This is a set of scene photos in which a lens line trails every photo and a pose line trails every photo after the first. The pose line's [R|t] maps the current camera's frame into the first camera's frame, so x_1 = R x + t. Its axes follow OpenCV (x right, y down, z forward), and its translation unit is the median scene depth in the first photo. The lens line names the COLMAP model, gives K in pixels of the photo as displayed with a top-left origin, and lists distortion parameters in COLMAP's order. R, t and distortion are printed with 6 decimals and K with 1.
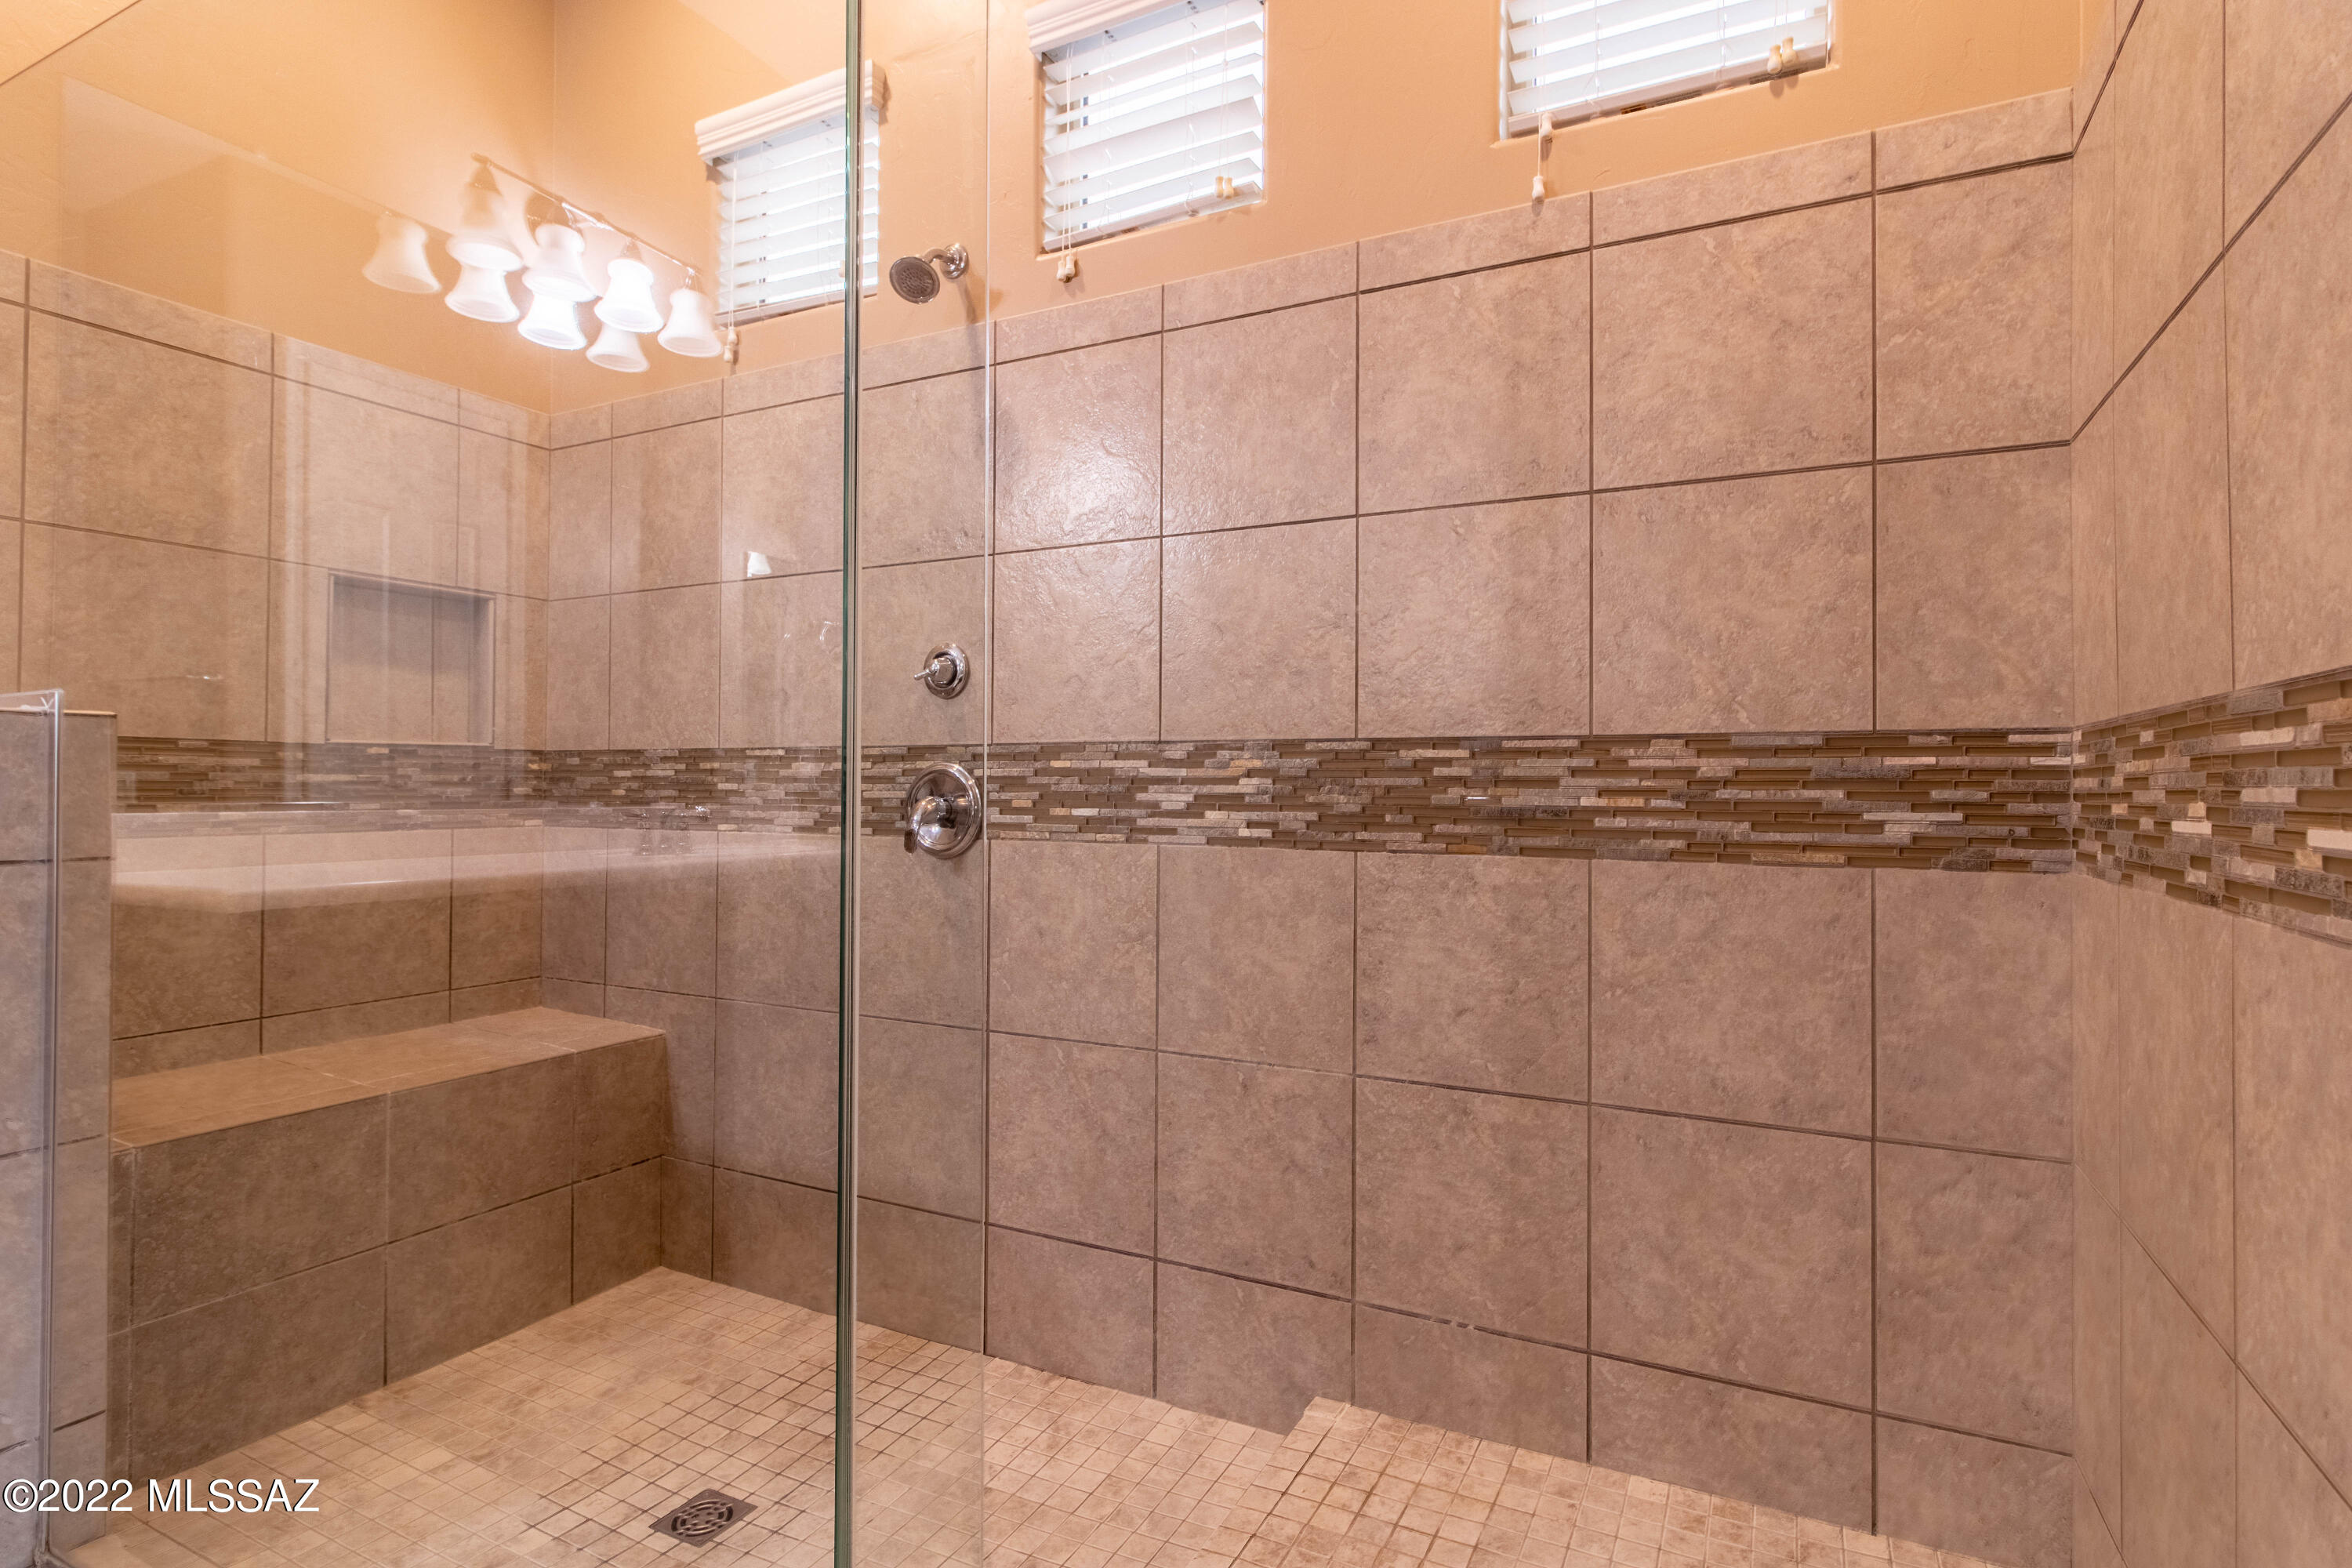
lens RADIAL K [[1171.8, 0, 1175.2], [0, 1171.8, 779.9], [0, 0, 1]] dist [0.011472, -0.000229]
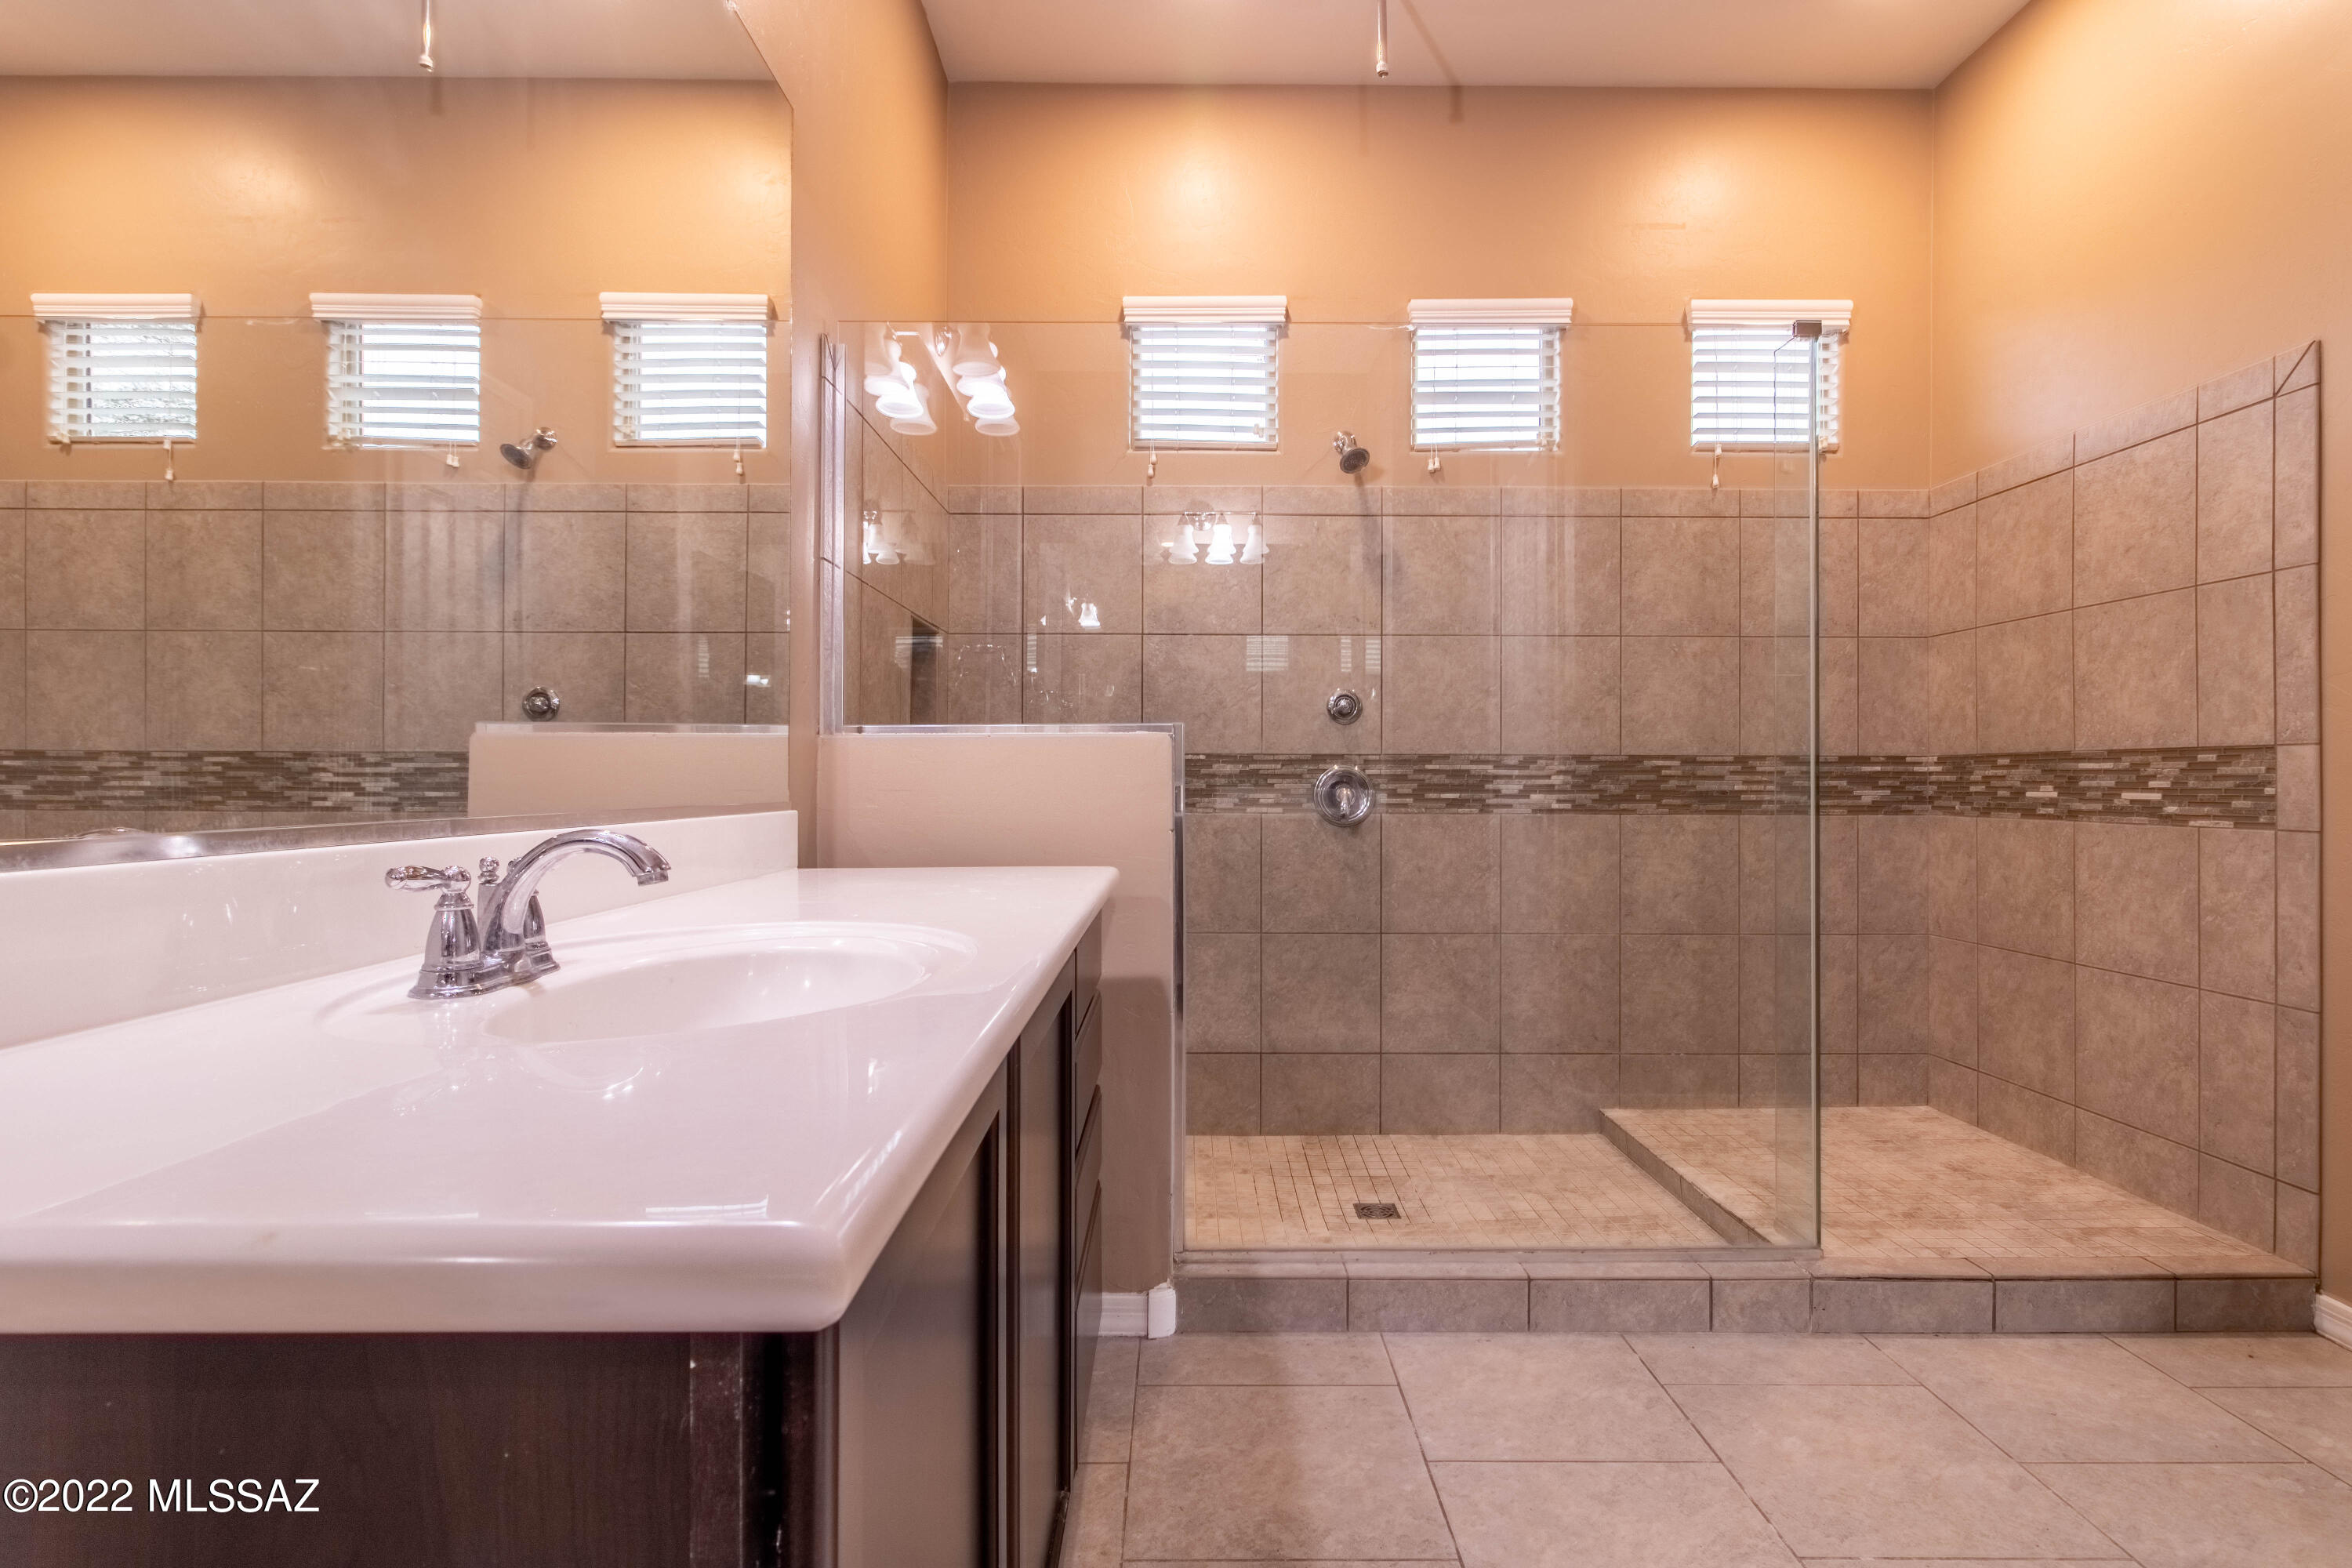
lens RADIAL K [[1171.8, 0, 1182.6], [0, 1171.8, 780.4], [0, 0, 1]] dist [0.011472, -0.000229]
pose [[0.887496, -0.003291, 0.460803, -1.384874], [-0.000837, 0.999961, 0.008754, -0.010031], [-0.460814, -0.008155, 0.887459, -0.356391]]
